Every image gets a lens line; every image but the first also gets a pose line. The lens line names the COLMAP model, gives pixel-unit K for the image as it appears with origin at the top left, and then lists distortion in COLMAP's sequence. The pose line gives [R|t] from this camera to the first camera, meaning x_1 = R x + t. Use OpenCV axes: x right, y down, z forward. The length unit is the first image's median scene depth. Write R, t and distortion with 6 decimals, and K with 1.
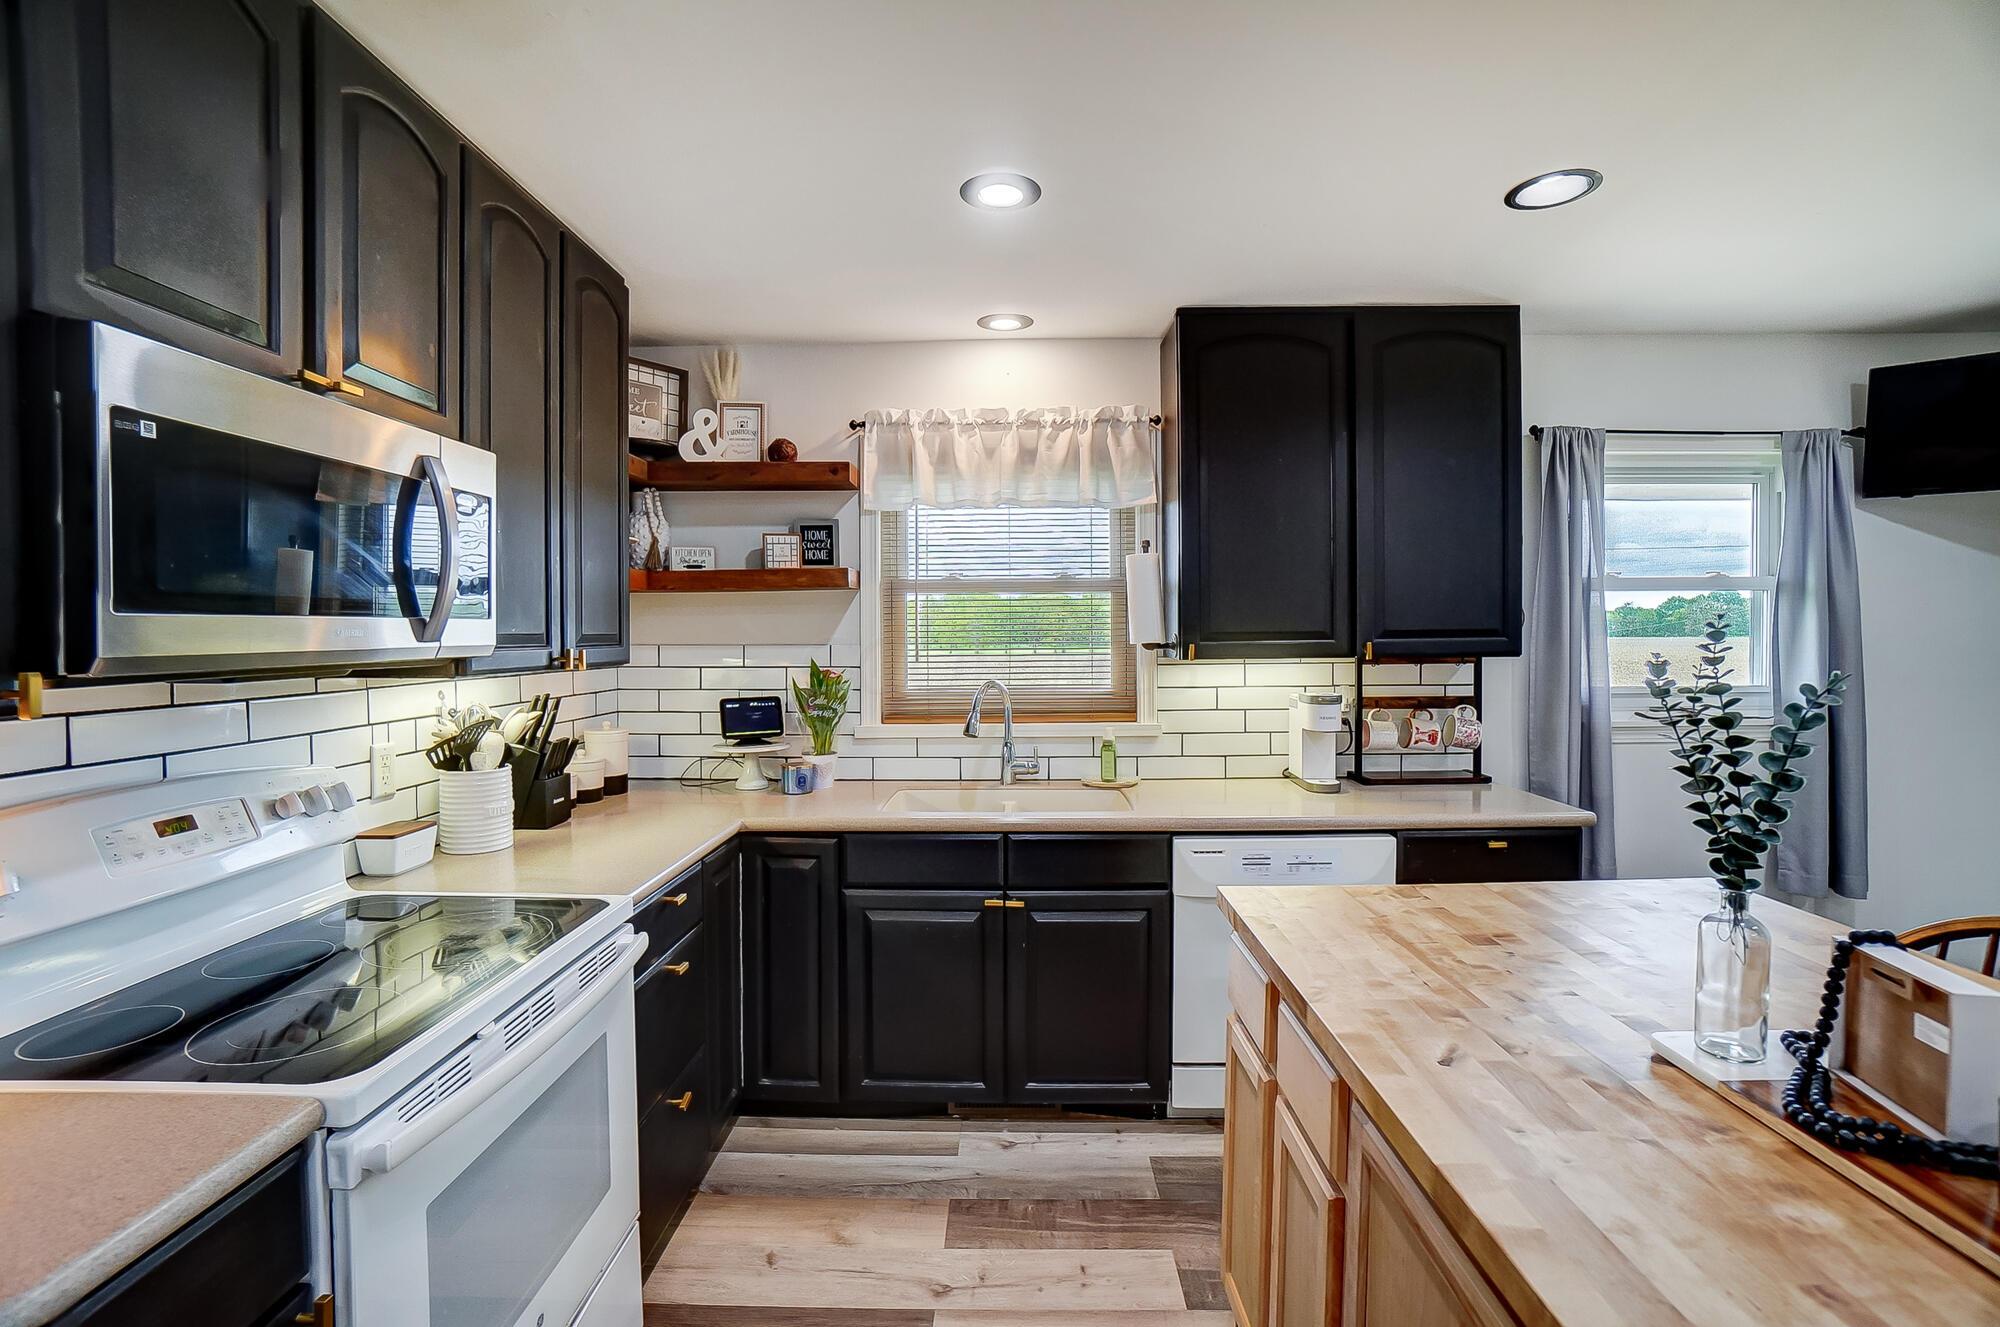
lens RADIAL K [[876.5, 0, 1006.9], [0, 876.5, 652.8], [0, 0, 1]] dist [-0.075588, 0.031390]
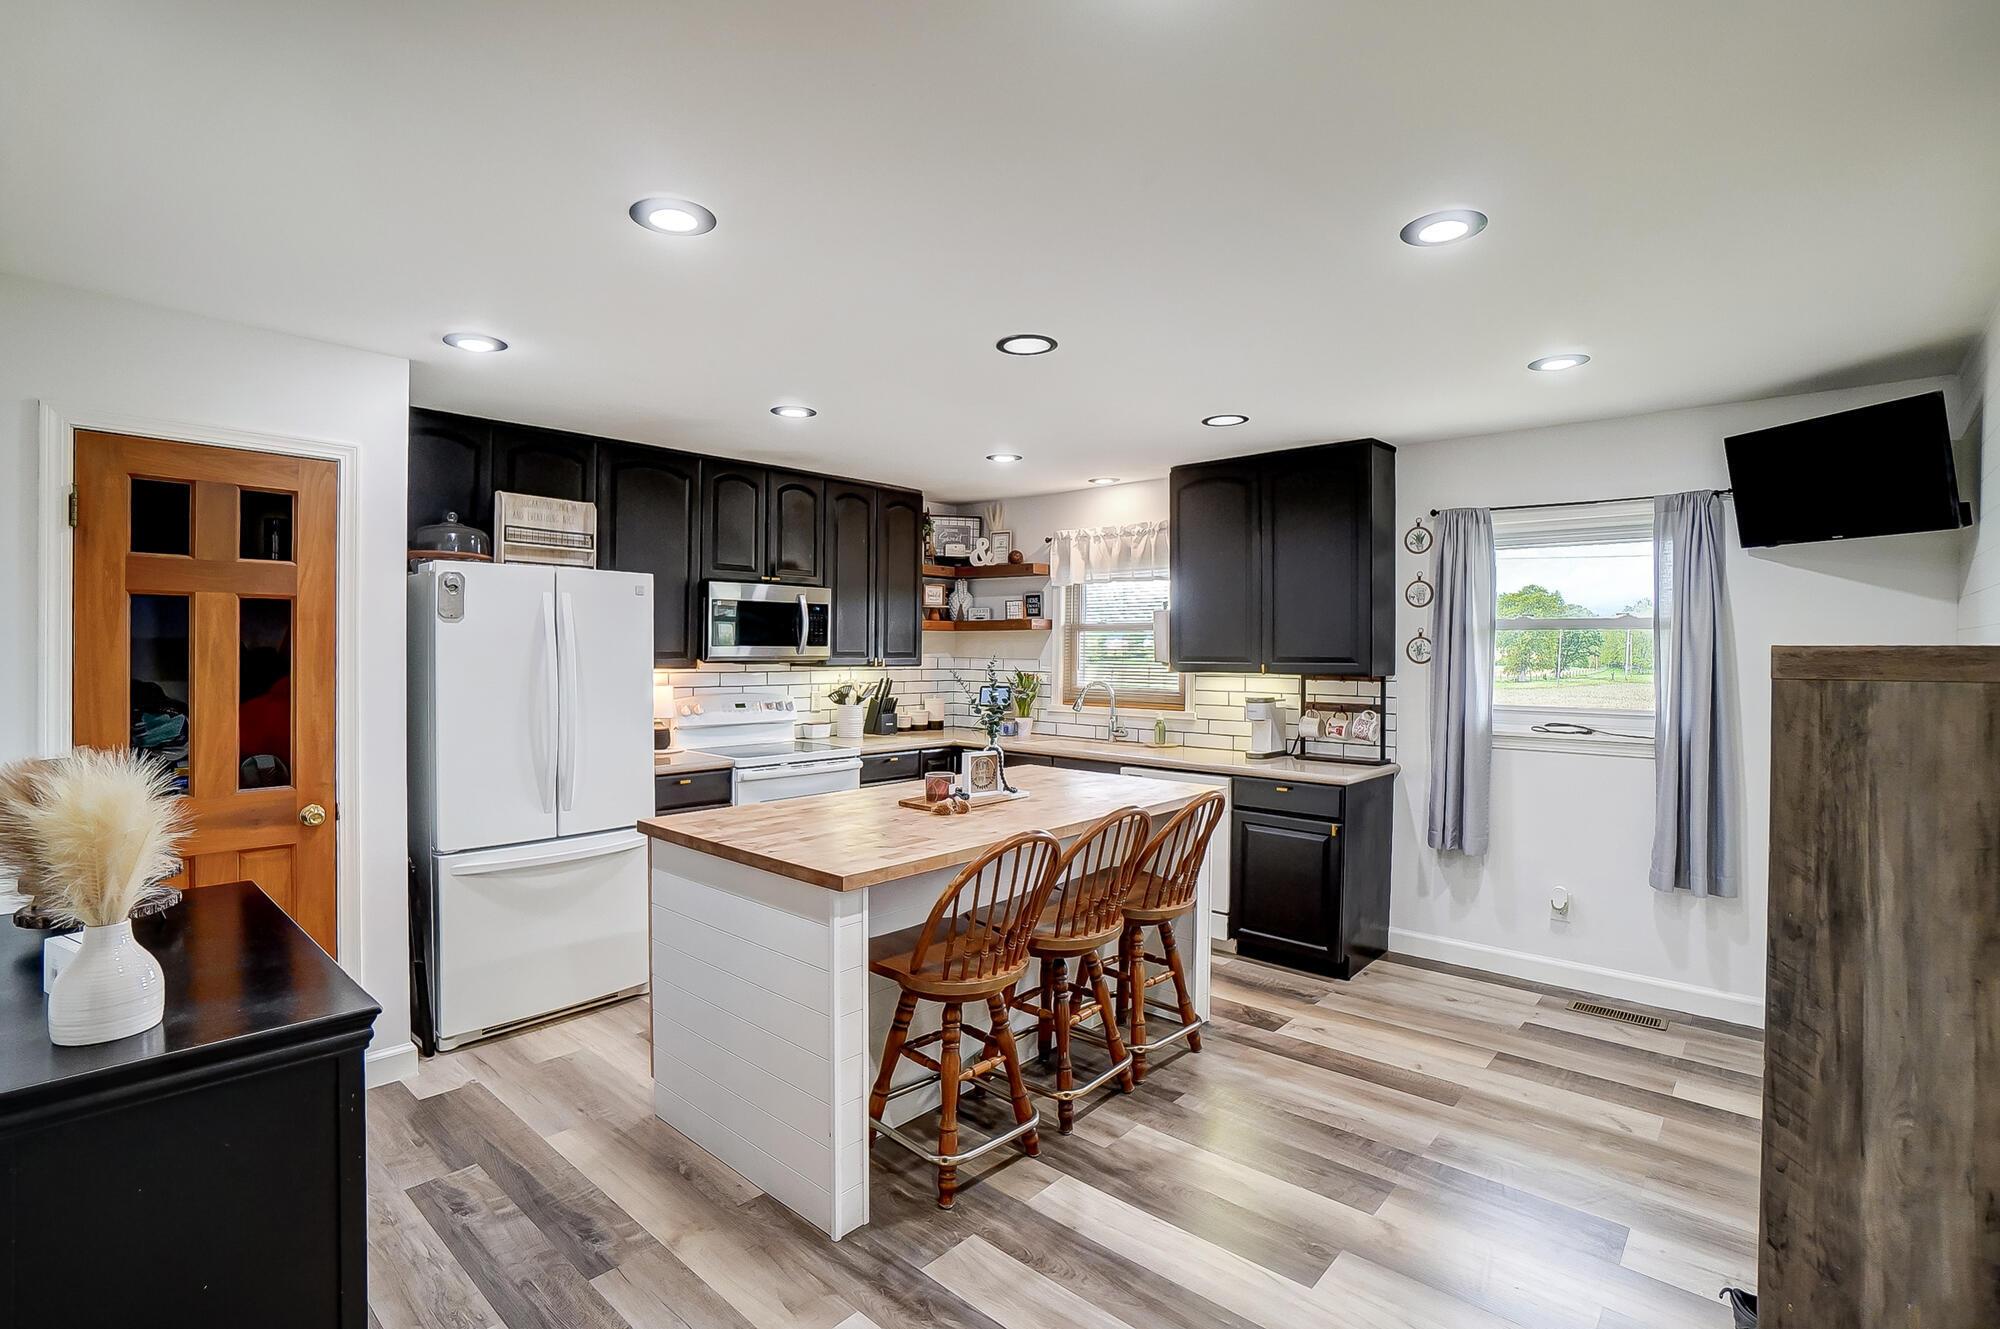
lens RADIAL K [[876.5, 0, 1006.9], [0, 876.5, 653.8], [0, 0, 1]] dist [-0.075588, 0.031390]
pose [[0.770308, 0.016444, -0.637460, 0.964649], [-0.028678, 0.999549, -0.008870, -0.003881], [0.637027, 0.025114, 0.770432, -0.485317]]
